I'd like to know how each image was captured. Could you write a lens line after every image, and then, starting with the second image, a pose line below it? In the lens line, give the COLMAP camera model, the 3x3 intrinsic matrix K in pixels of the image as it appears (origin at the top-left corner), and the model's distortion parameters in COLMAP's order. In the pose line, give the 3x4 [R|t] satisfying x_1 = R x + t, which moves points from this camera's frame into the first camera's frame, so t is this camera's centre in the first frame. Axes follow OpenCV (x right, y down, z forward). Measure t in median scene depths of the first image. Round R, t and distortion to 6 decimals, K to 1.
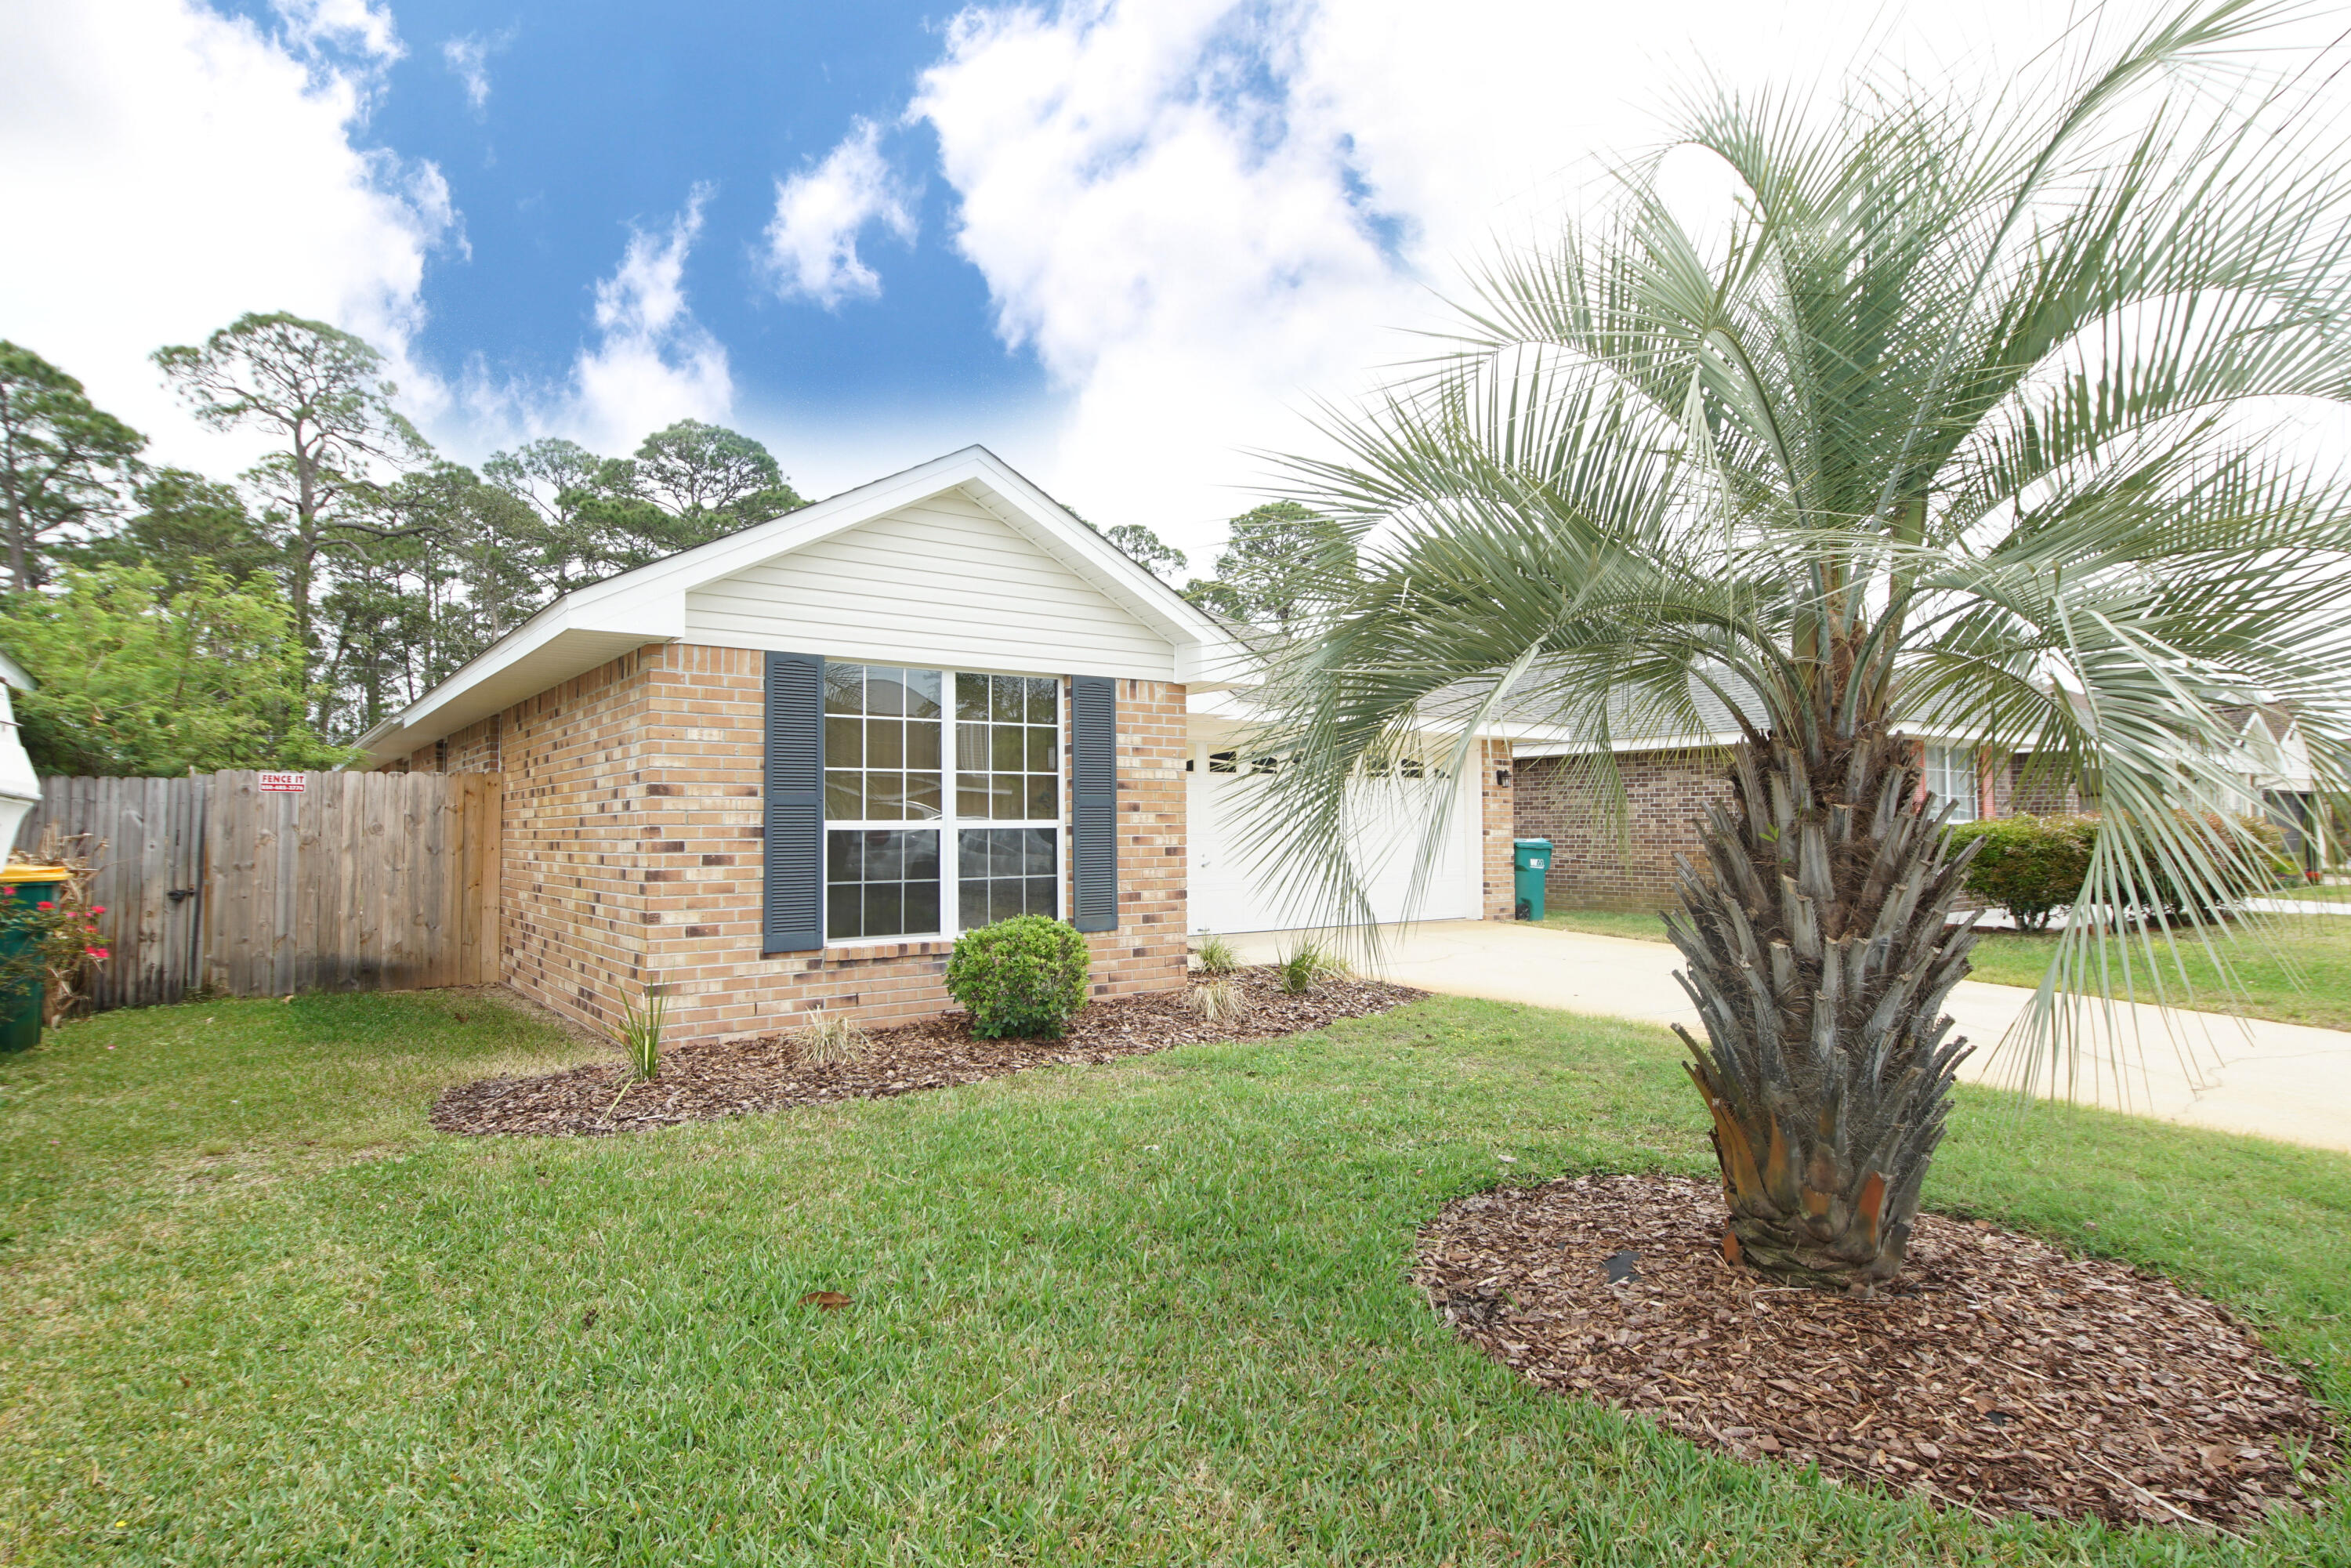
lens RADIAL K [[1259.7, 0, 1151.6], [0, 1259.7, 773.2], [0, 0, 1]] dist [0.036400, -0.034404]
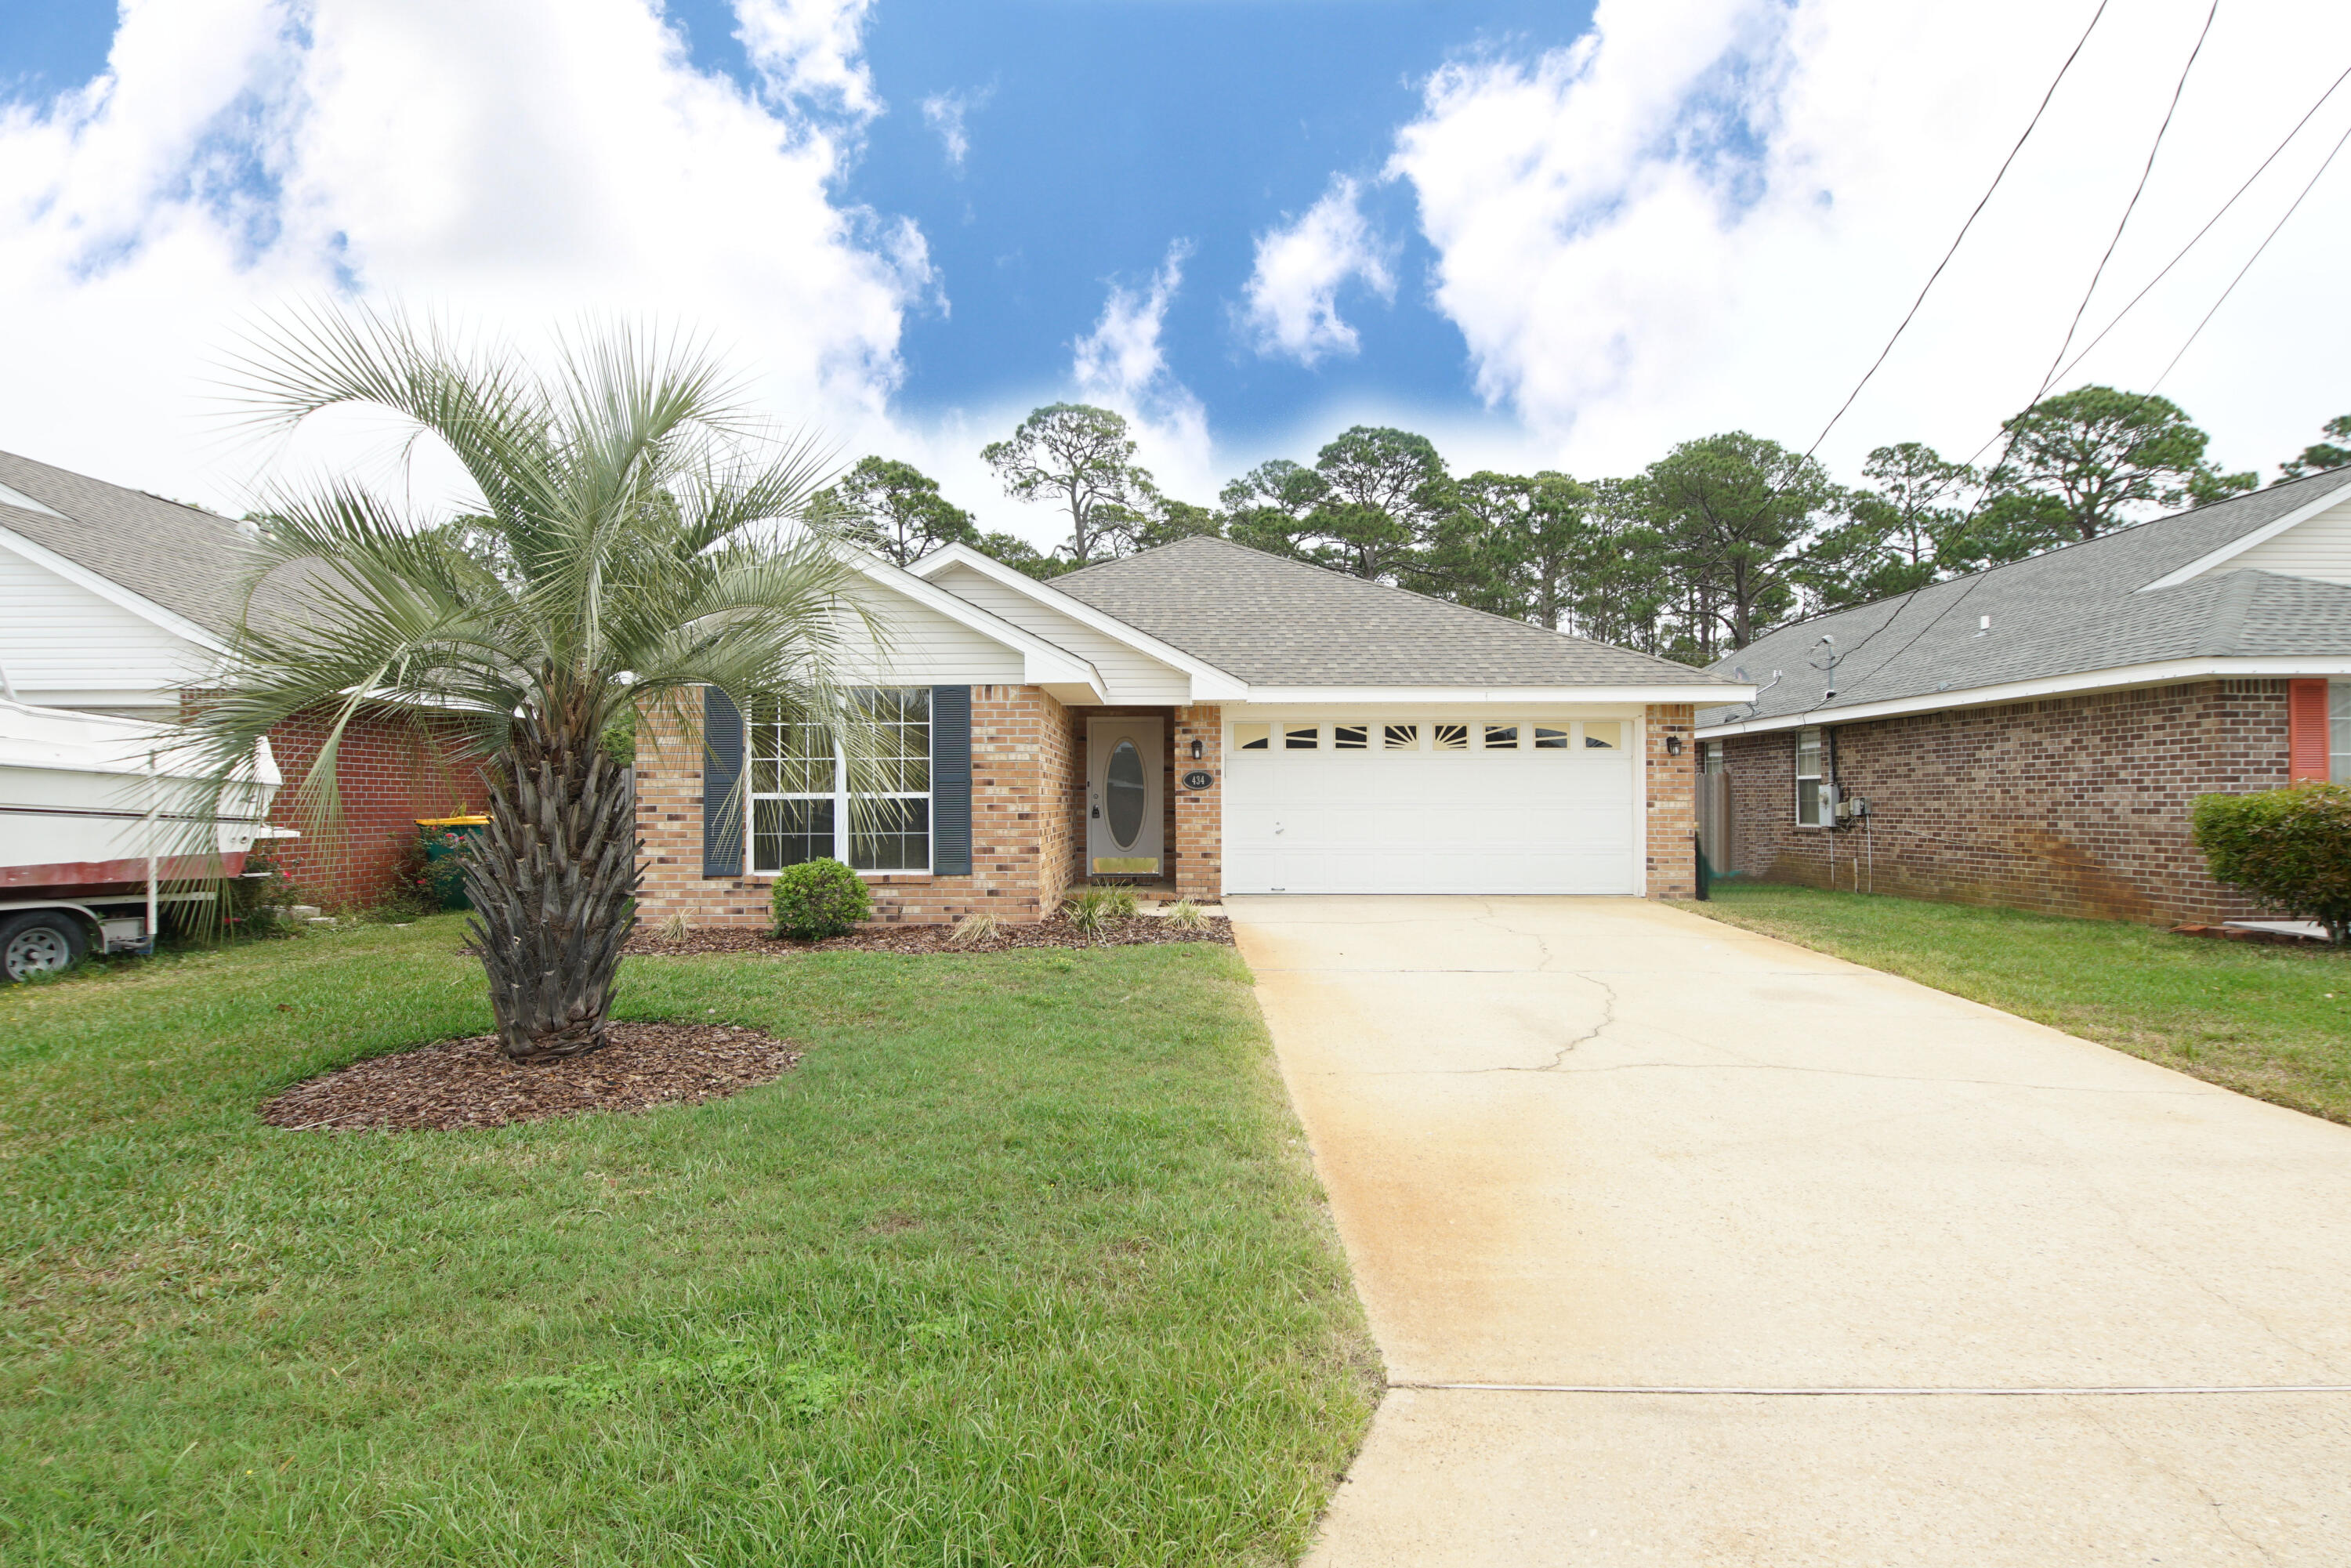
lens RADIAL K [[1259.7, 0, 1151.6], [0, 1259.7, 773.2], [0, 0, 1]] dist [0.036400, -0.034404]
pose [[0.800650, -0.010544, -0.599040, 0.899366], [0.024218, 0.999598, 0.014773, 0.002114], [0.598643, -0.026335, 0.800583, 0.050698]]
